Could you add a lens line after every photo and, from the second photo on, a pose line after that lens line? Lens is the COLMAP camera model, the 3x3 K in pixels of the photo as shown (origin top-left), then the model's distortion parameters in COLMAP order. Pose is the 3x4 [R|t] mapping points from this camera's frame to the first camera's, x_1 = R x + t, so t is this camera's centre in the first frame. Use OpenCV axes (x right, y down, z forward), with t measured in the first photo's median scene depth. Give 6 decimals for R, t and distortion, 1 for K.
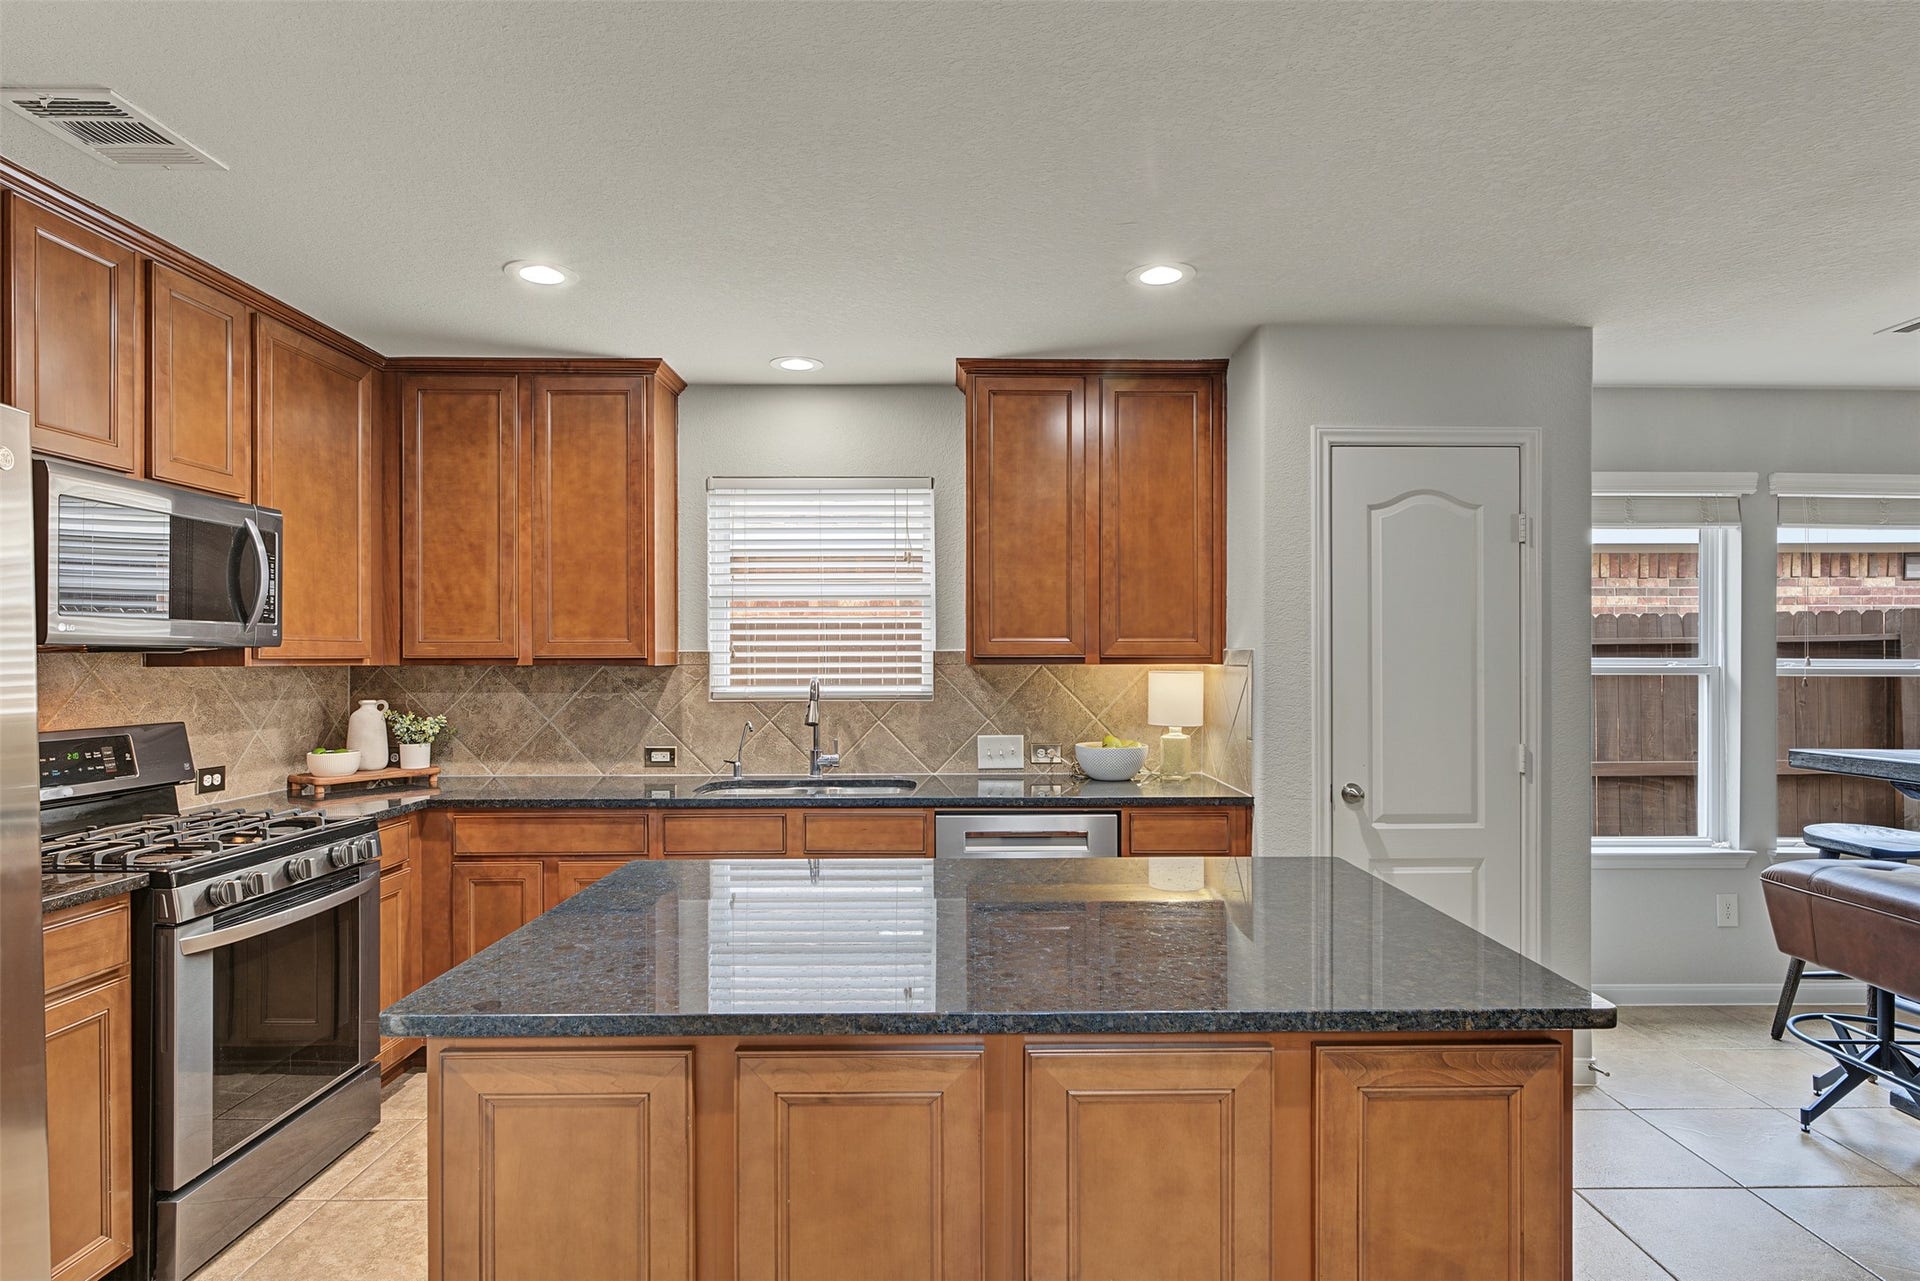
lens RADIAL K [[1001.9, 0, 987.2], [0, 1001.9, 657.3], [0, 0, 1]] dist [-0.000826, -0.000973]
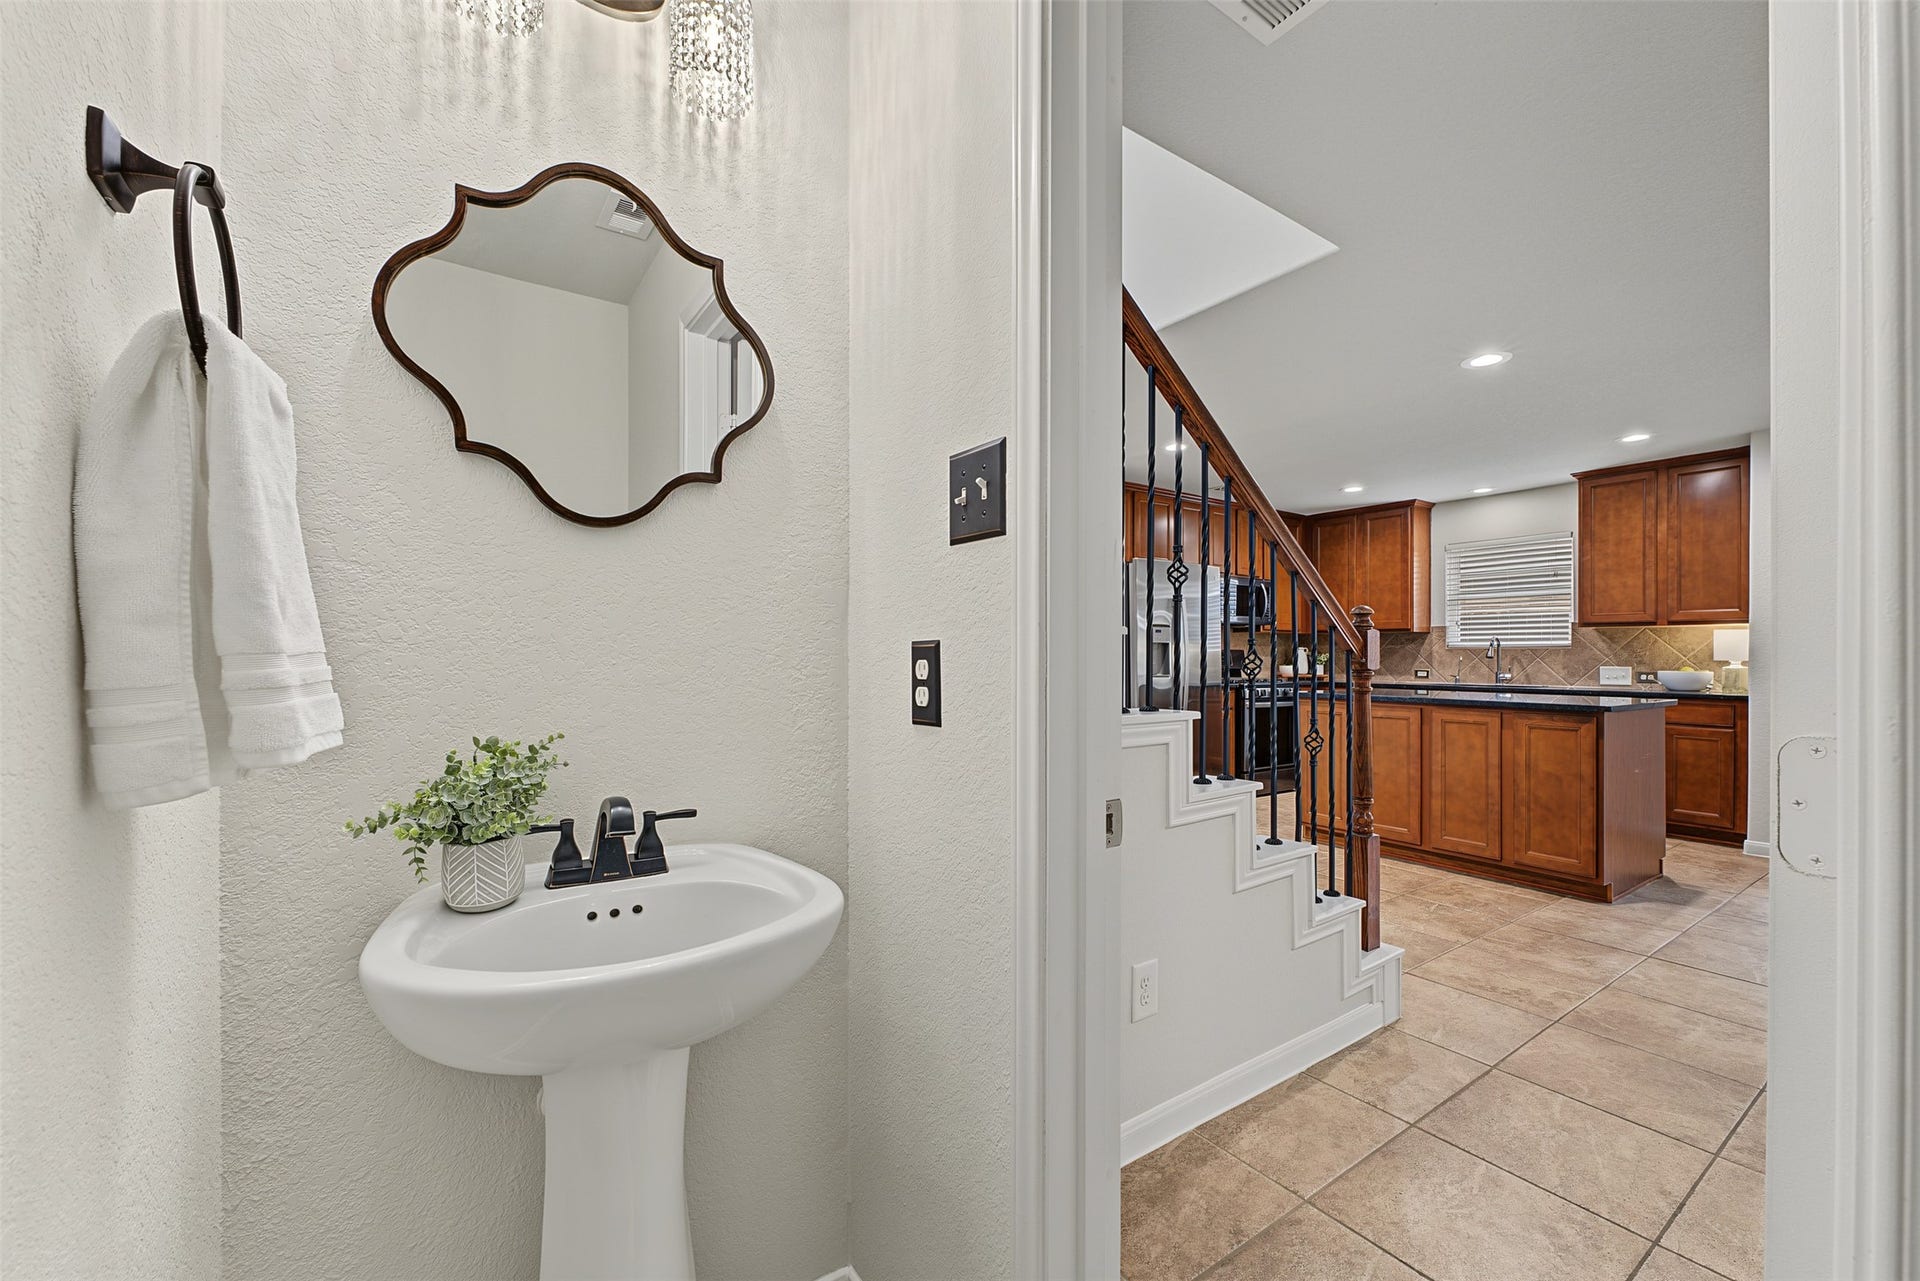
lens RADIAL K [[782.1, 0, 965.9], [0, 782.1, 650.5], [0, 0, 1]] dist [0.006544, -0.001532]
pose [[0.548995, -0.002309, -0.835822, 0.608689], [-0.005024, 0.999969, -0.006062, 0.067858], [0.835810, 0.007528, 0.548967, -0.850450]]
